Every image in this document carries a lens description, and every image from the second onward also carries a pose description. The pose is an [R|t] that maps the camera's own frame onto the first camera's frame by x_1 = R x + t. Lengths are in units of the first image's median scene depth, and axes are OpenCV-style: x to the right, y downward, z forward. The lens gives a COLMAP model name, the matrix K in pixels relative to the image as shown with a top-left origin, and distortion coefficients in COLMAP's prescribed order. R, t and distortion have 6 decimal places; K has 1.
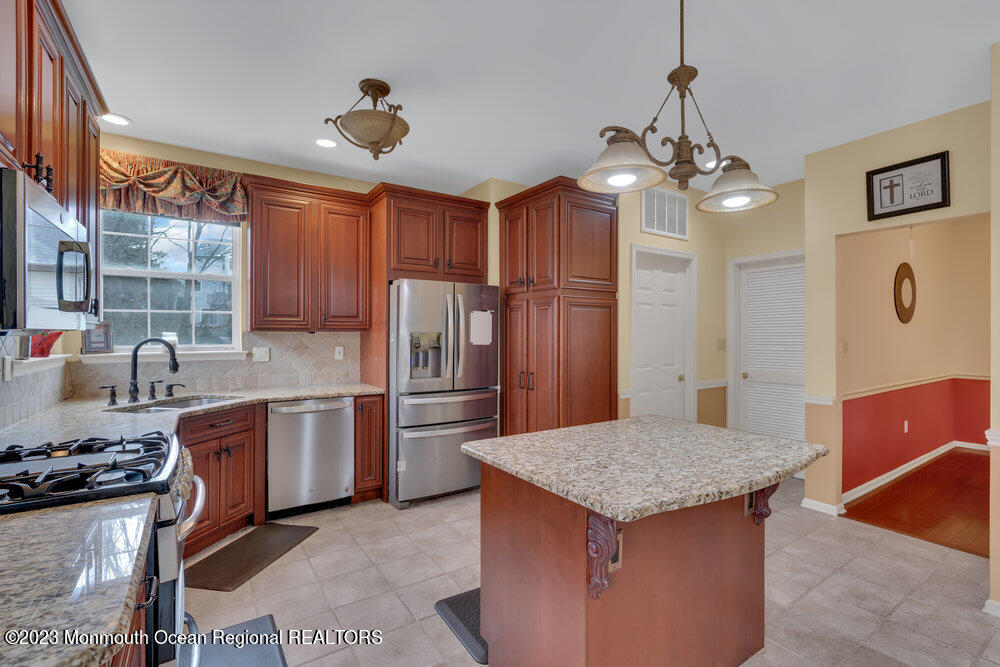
lens RADIAL K [[455.2, 0, 504.6], [0, 455.2, 332.2], [0, 0, 1]] dist [-0.013745, 0.006409]
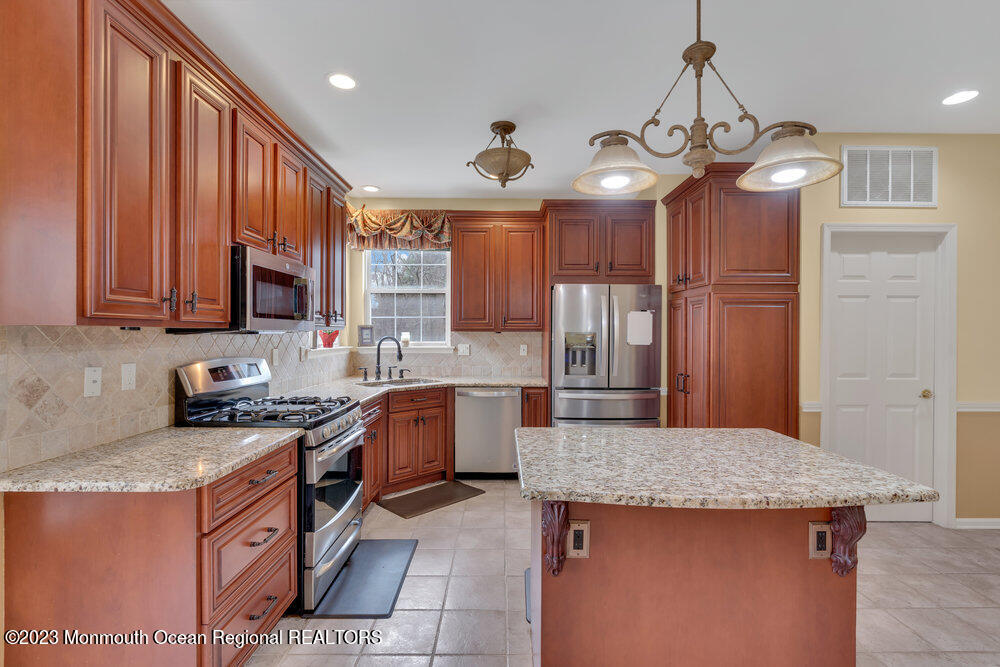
lens RADIAL K [[452.1, 0, 504.6], [0, 452.1, 333.1], [0, 0, 1]] dist [-0.011640, 0.005521]
pose [[0.831324, 0.001307, -0.555787, 0.289605], [-0.000282, 0.999998, 0.001931, 0.000003], [0.555788, -0.001449, 0.831323, 0.011557]]
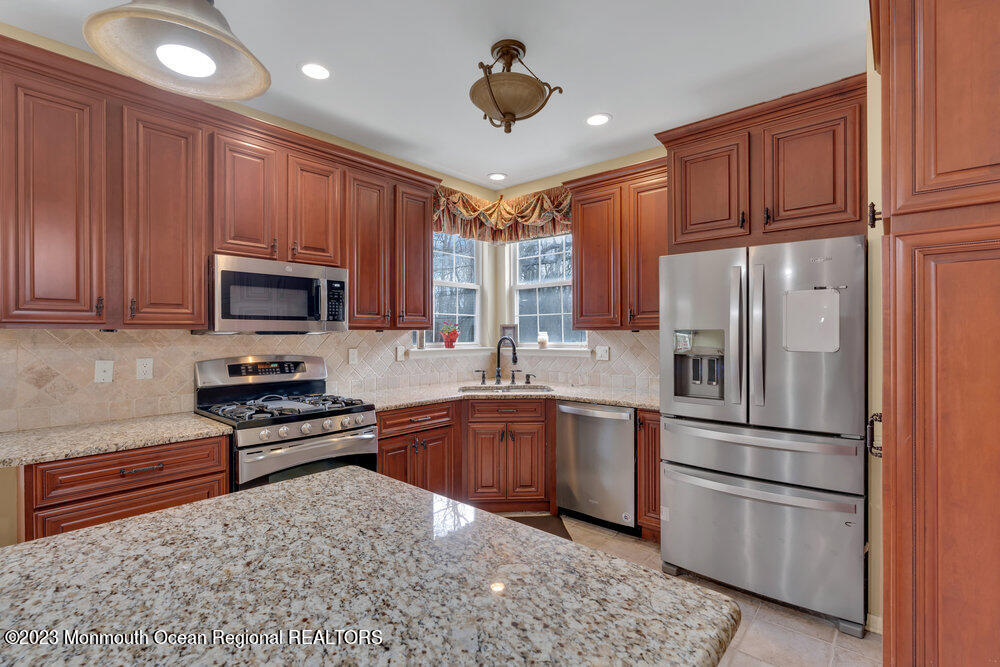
lens RADIAL K [[459.3, 0, 504.5], [0, 459.3, 333.4], [0, 0, 1]] dist [-0.001481, 0.000461]
pose [[0.258235, -0.002217, -0.966080, 0.433355], [0.007090, 0.999975, -0.000400, 0.004284], [0.966056, -0.006746, 0.258244, 0.583793]]
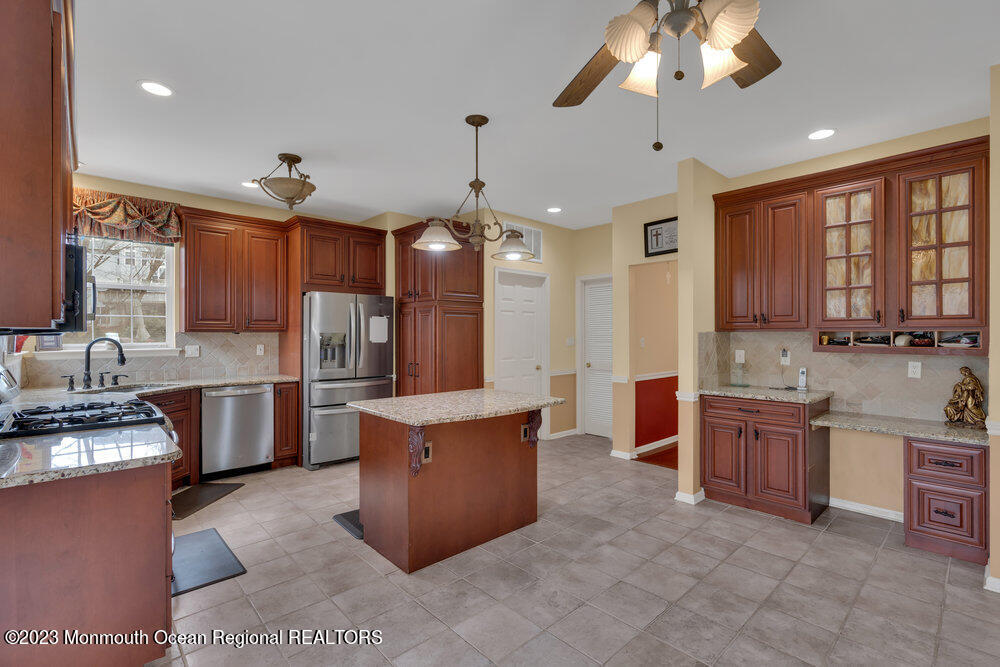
lens RADIAL K [[455.2, 0, 504.6], [0, 455.2, 332.2], [0, 0, 1]] dist [-0.013745, 0.006409]
pose [[0.987731, -0.001051, 0.156163, 0.113338], [0.001098, 0.999999, -0.000214, -0.001249], [-0.156163, 0.000383, 0.987731, -0.368947]]
